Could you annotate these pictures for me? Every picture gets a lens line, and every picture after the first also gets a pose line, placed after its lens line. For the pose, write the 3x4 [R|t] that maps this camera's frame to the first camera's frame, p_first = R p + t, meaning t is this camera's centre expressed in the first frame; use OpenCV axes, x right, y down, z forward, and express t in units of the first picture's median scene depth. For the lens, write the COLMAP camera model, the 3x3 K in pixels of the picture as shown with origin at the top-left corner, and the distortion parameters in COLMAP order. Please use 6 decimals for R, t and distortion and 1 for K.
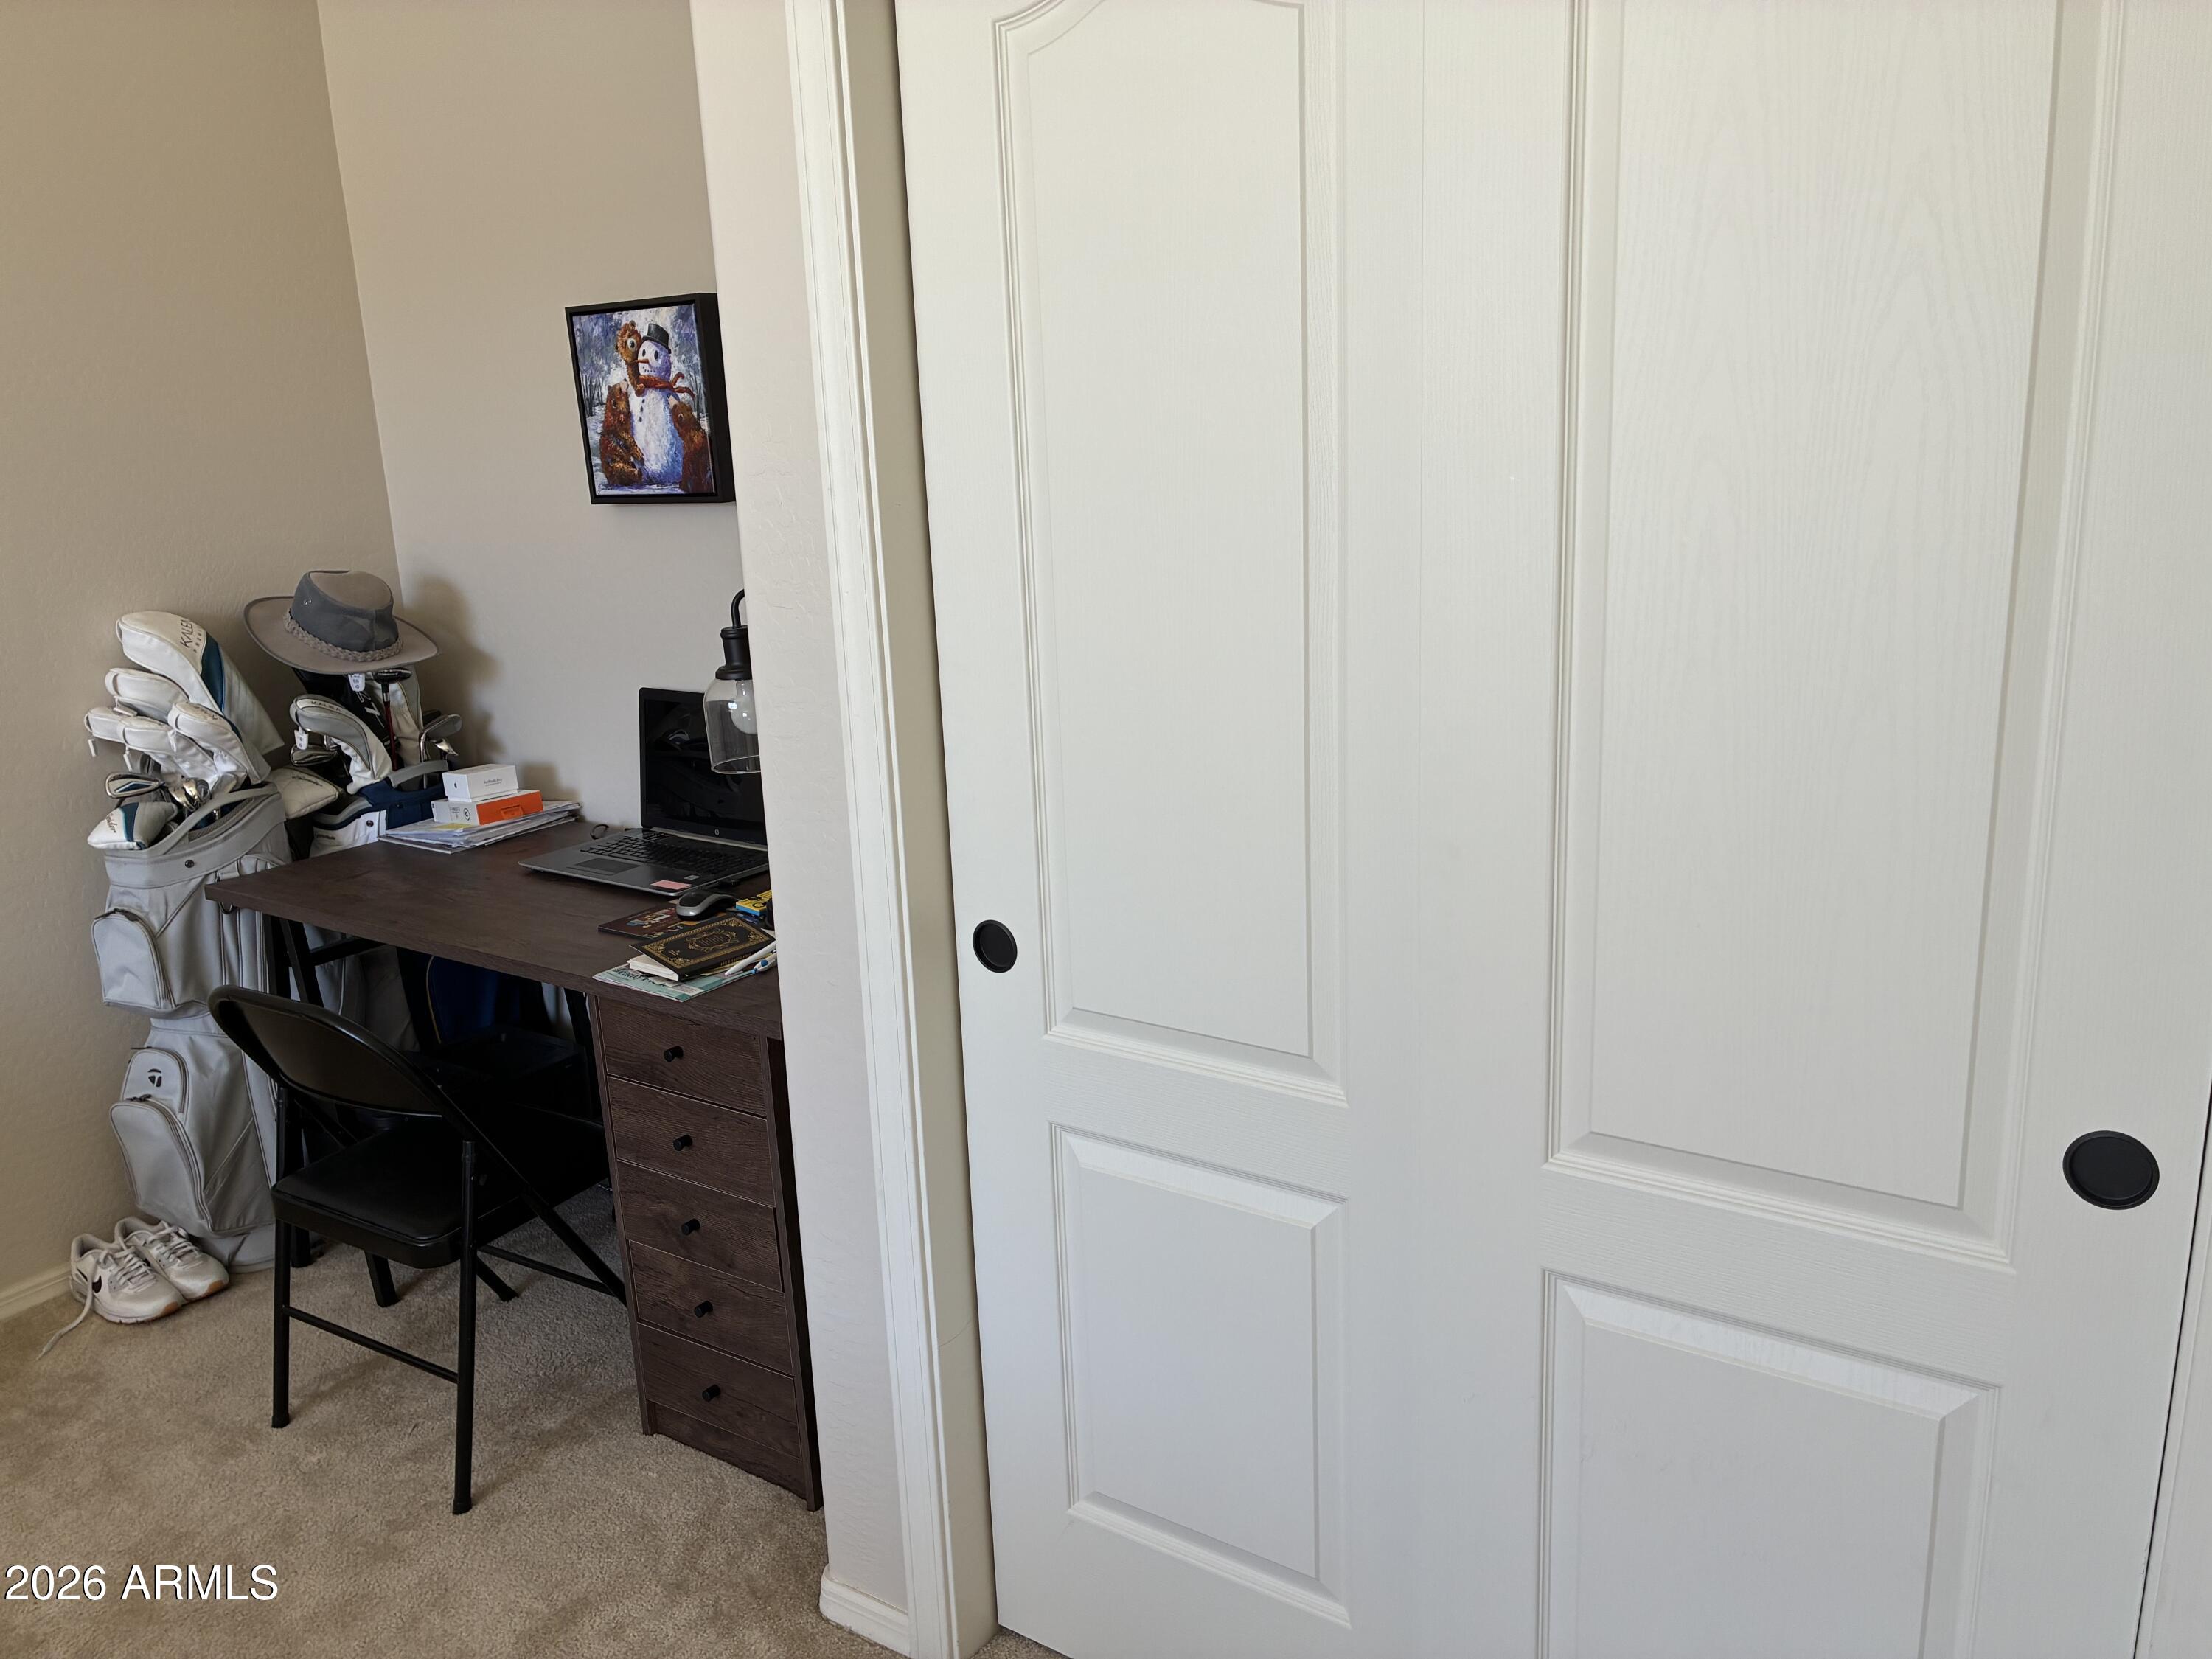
lens RADIAL K [[1679.8, 0, 1123.2], [0, 1679.8, 832.1], [0, 0, 1]] dist [0.053839, -0.074931]
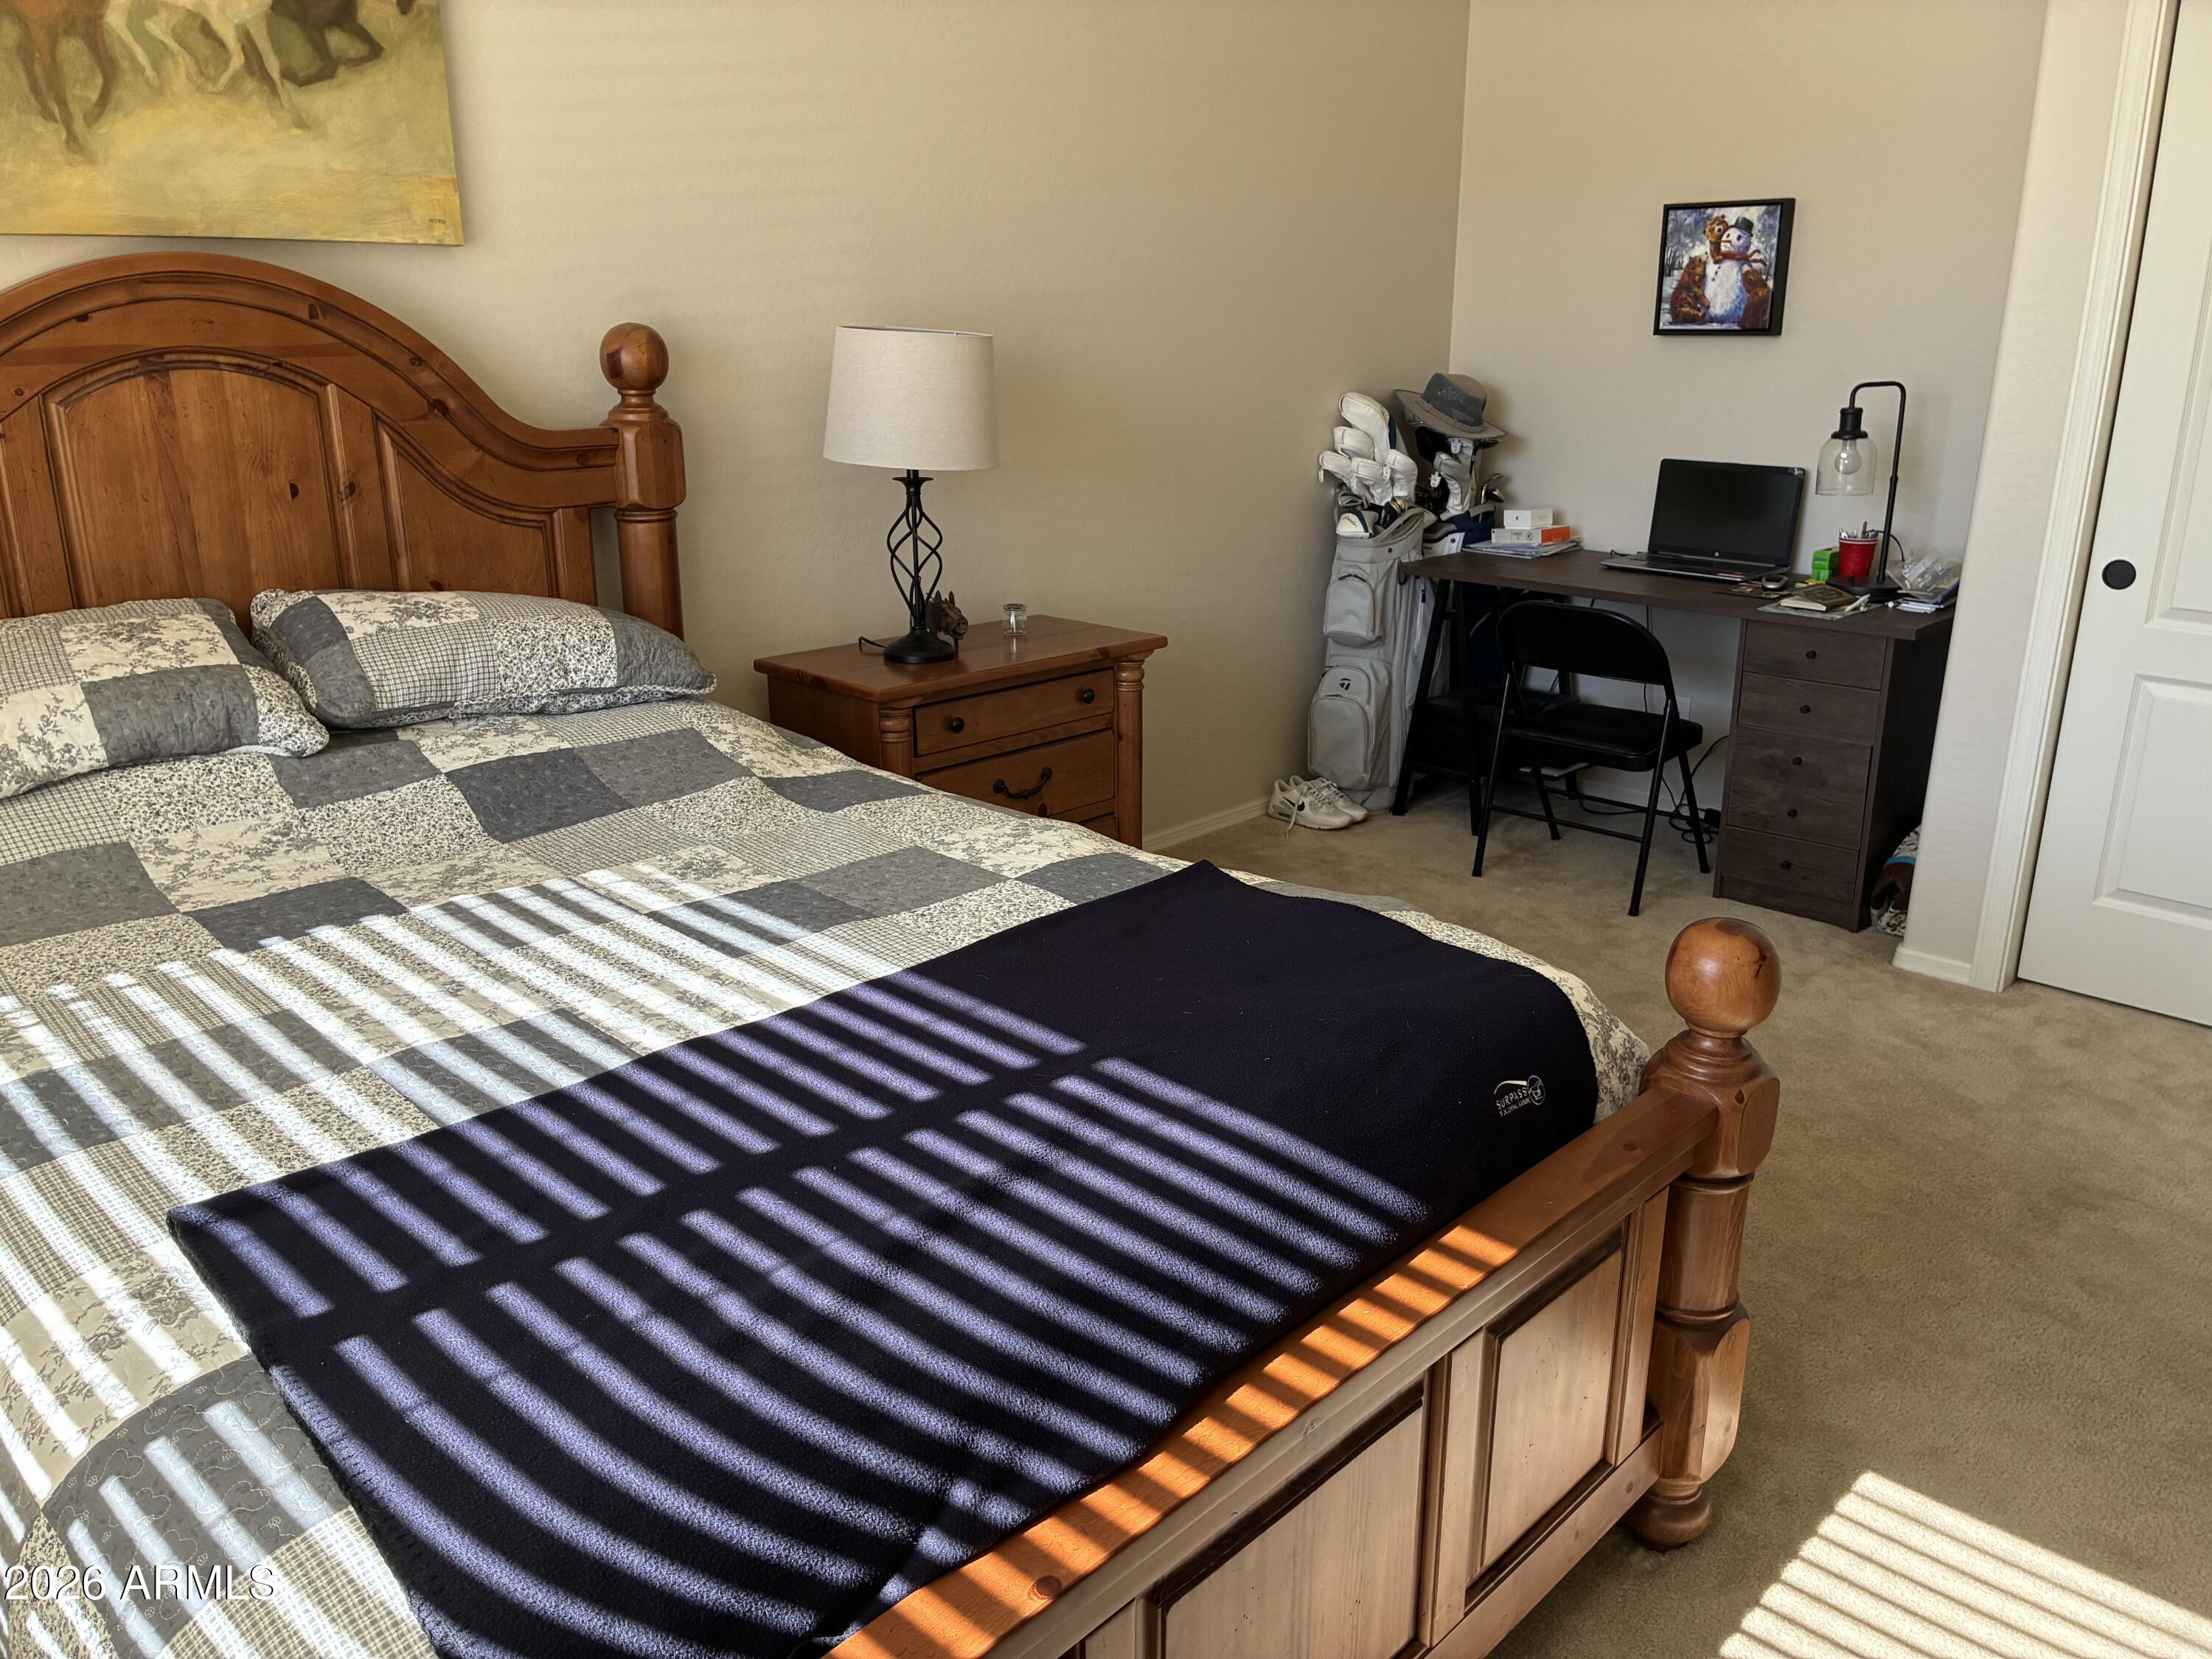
lens RADIAL K [[1679.8, 0, 1106.8], [0, 1679.8, 838.8], [0, 0, 1]] dist [0.053839, -0.074931]
pose [[0.986354, 0.089750, -0.138027, -0.572352], [-0.080872, 0.994357, 0.068652, 0.204817], [0.143409, -0.056553, 0.988046, -0.646496]]
